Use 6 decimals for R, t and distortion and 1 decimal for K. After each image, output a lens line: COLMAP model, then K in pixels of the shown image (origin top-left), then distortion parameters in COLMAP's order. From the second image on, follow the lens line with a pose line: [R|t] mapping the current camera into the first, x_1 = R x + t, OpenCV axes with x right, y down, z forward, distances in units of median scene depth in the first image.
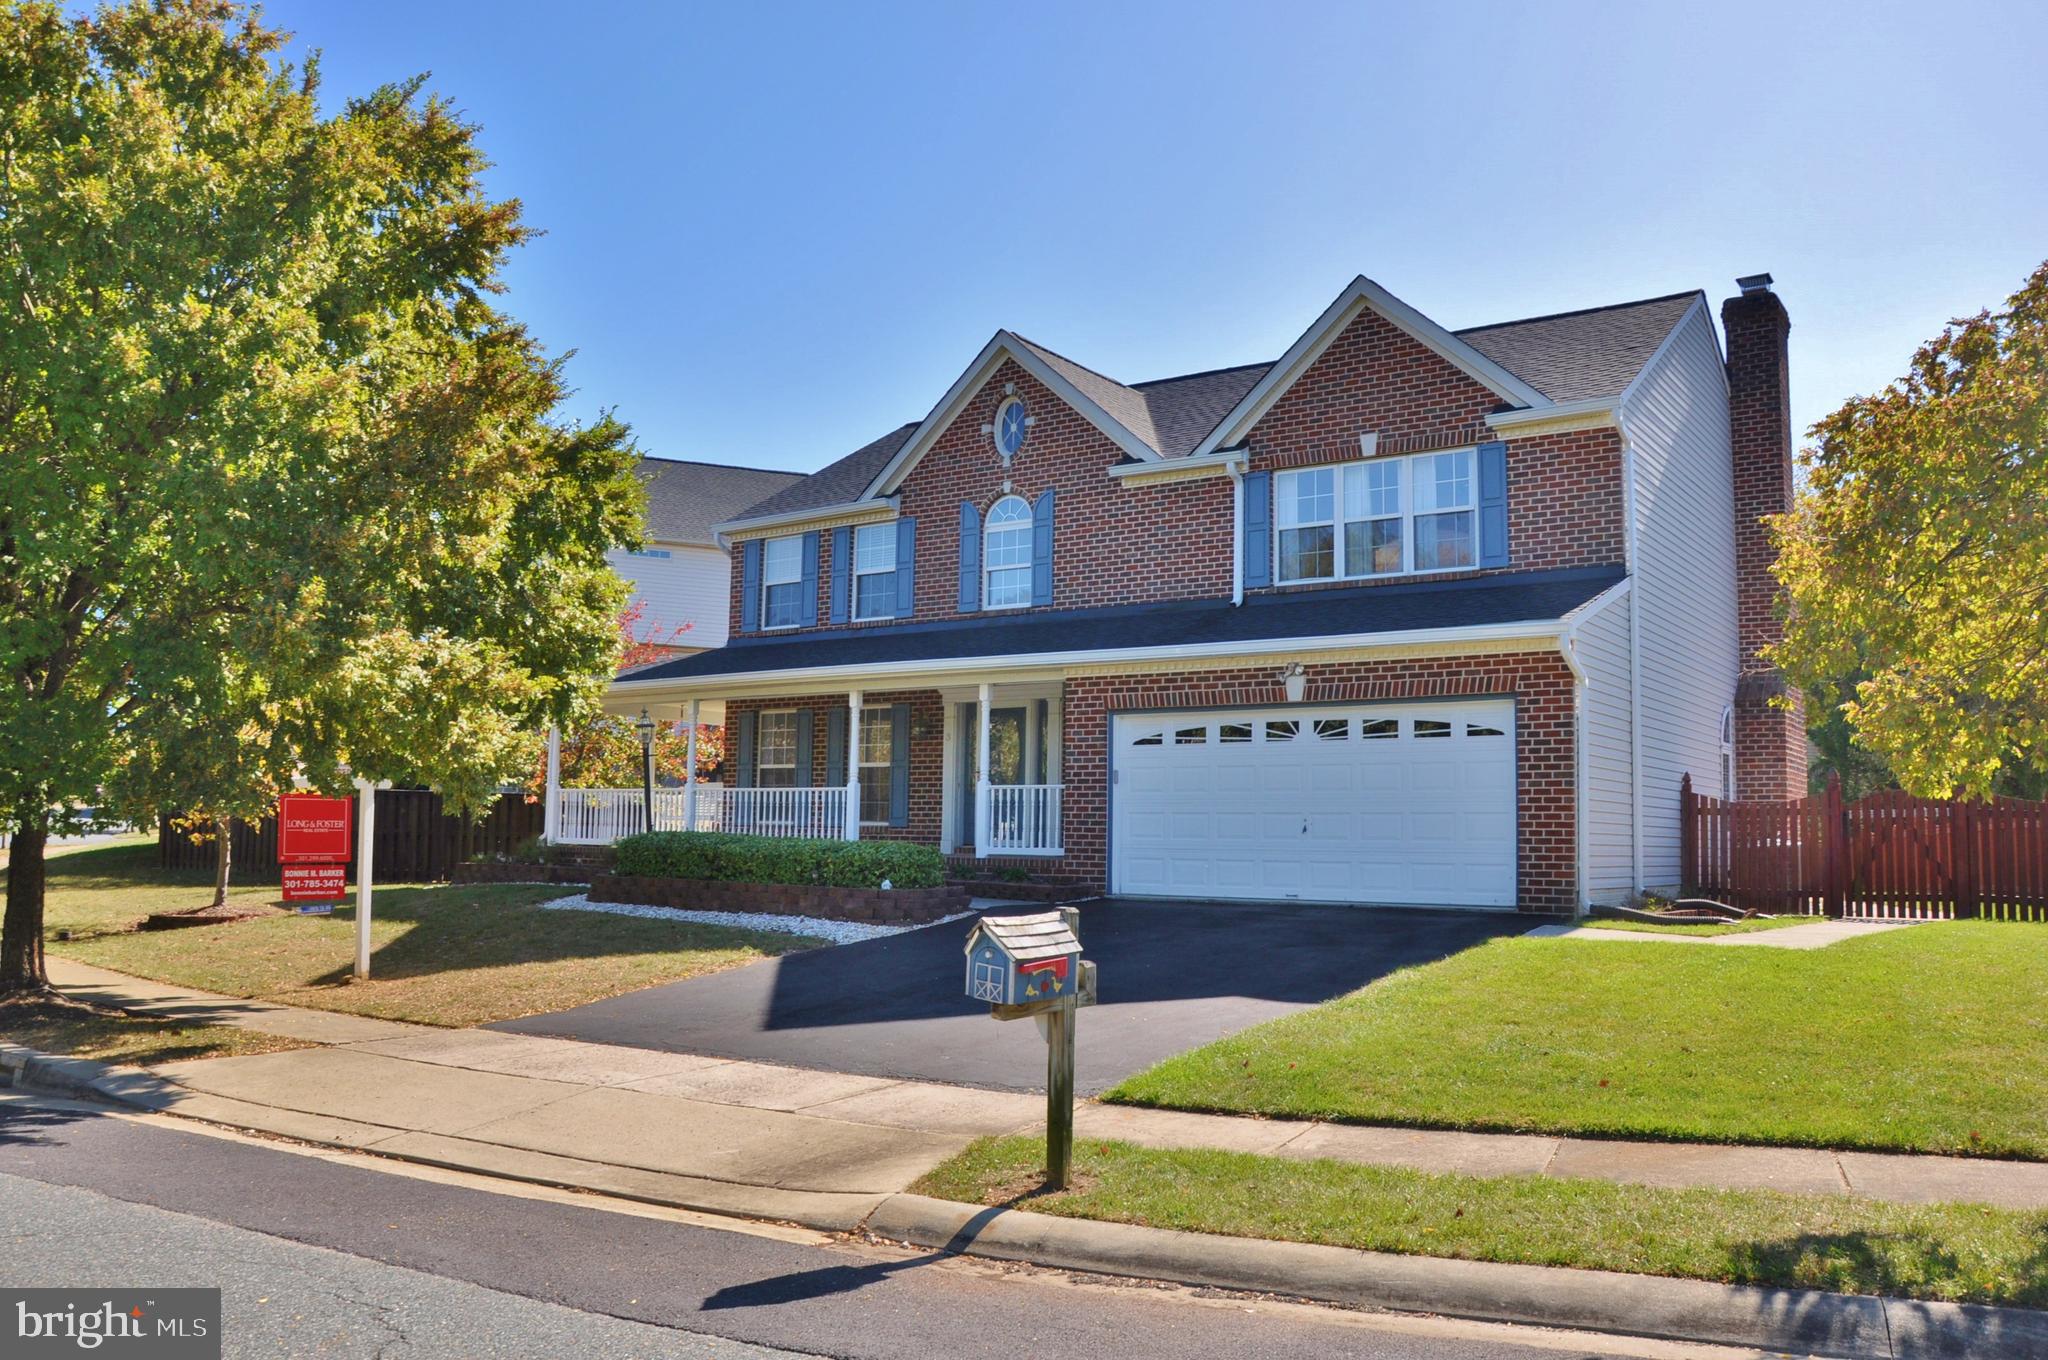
lens RADIAL K [[1623.6, 0, 1020.4], [0, 1623.6, 693.8], [0, 0, 1]] dist [-0.129784, 0.099726]
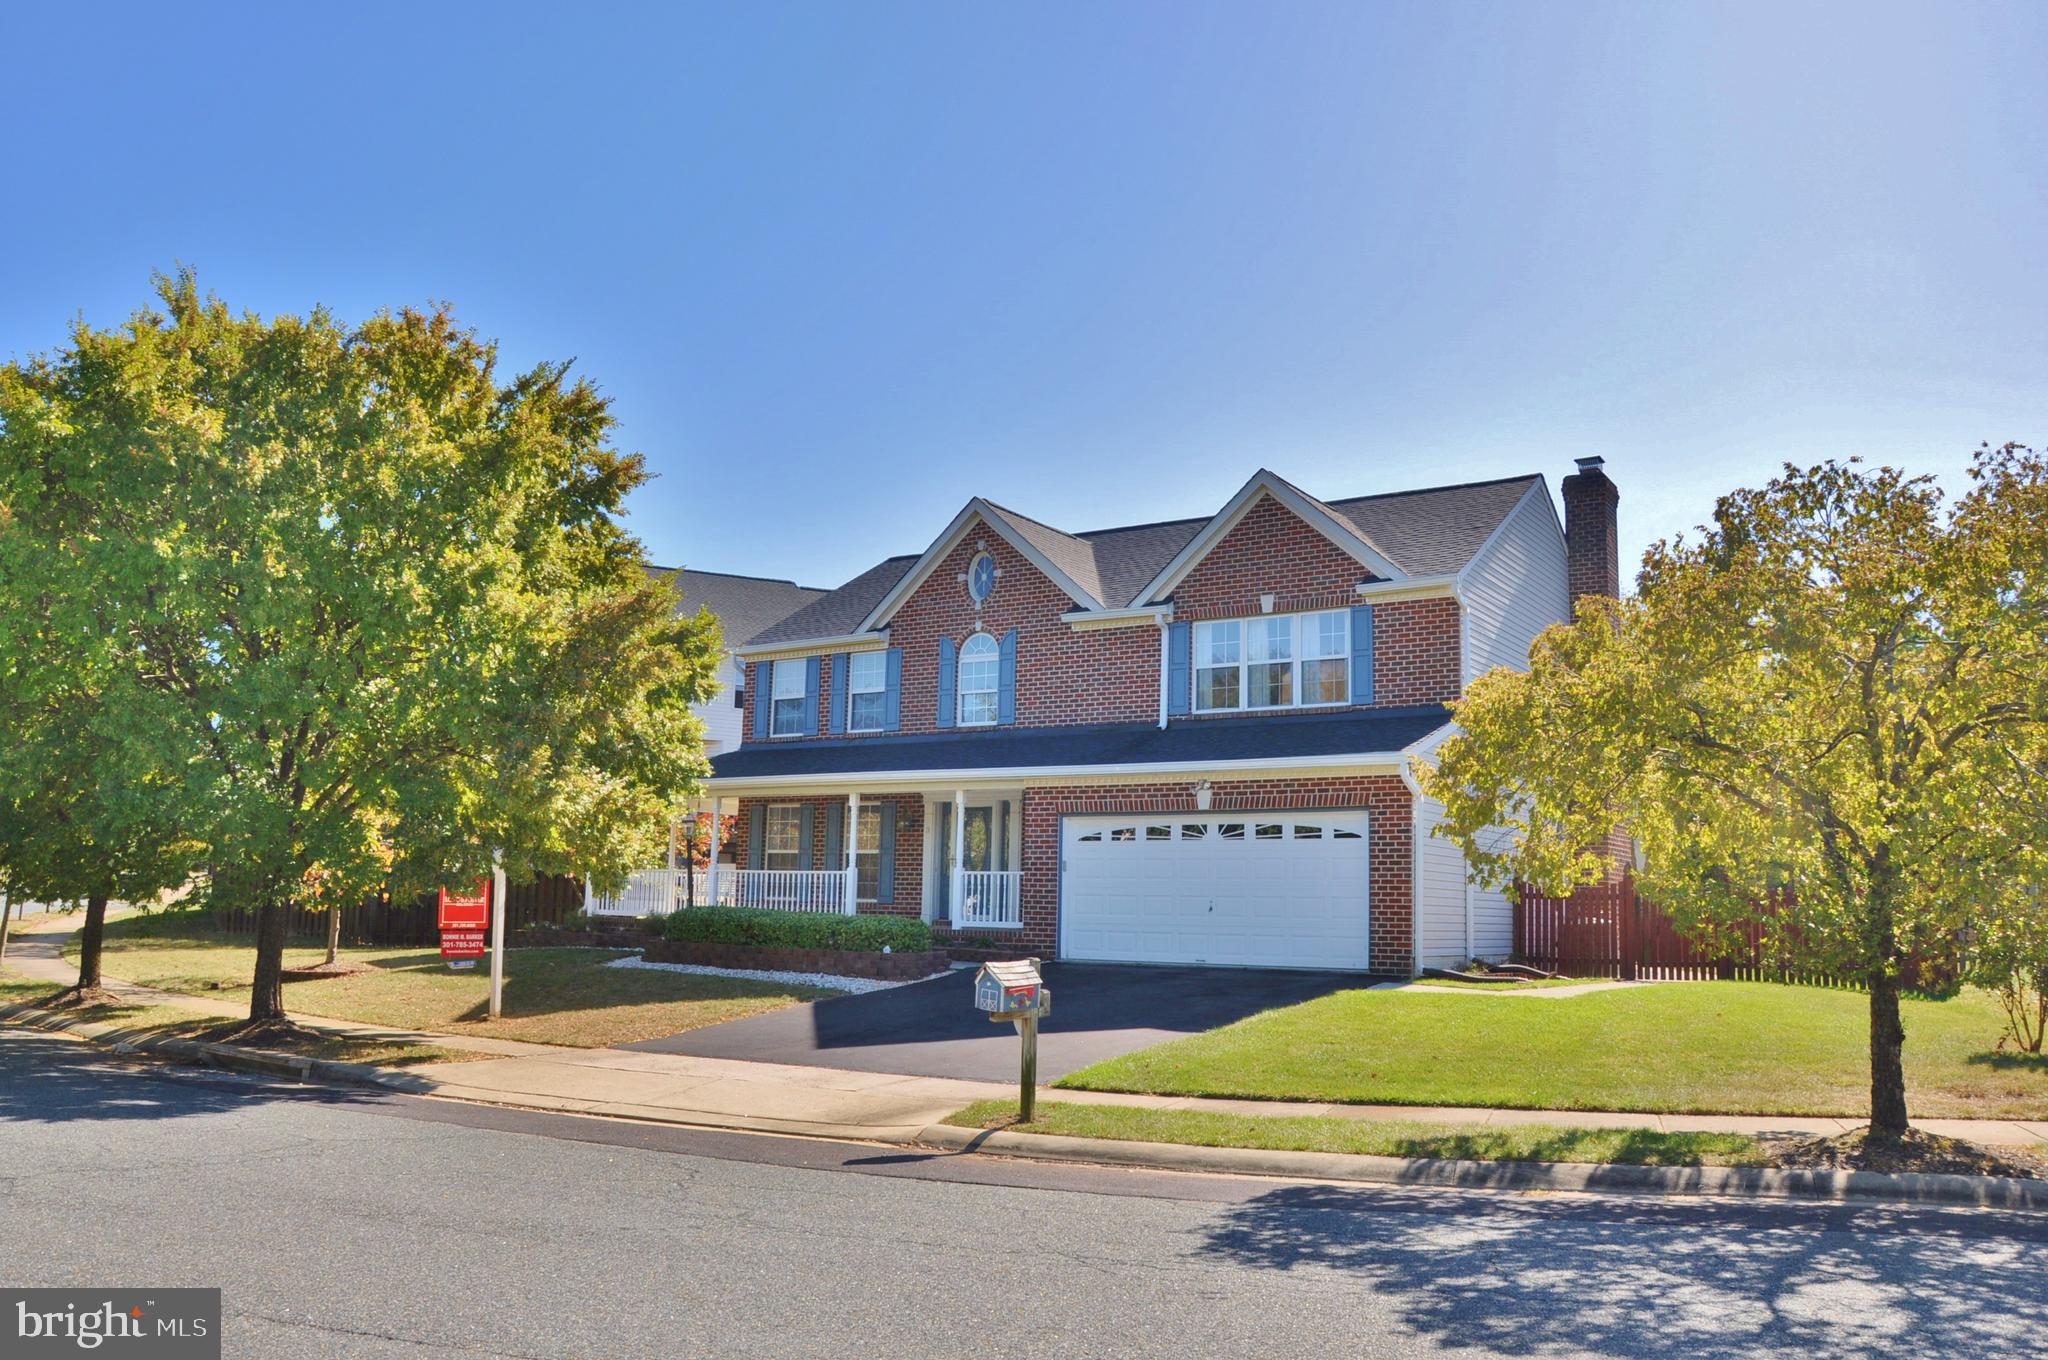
lens RADIAL K [[1623.6, 0, 1040.3], [0, 1623.6, 686.0], [0, 0, 1]] dist [-0.129784, 0.099726]
pose [[0.999055, 0.012191, 0.041721, -0.016834], [-0.010130, 0.998734, -0.049267, -0.030884], [-0.042269, 0.048798, 0.997914, -0.313270]]
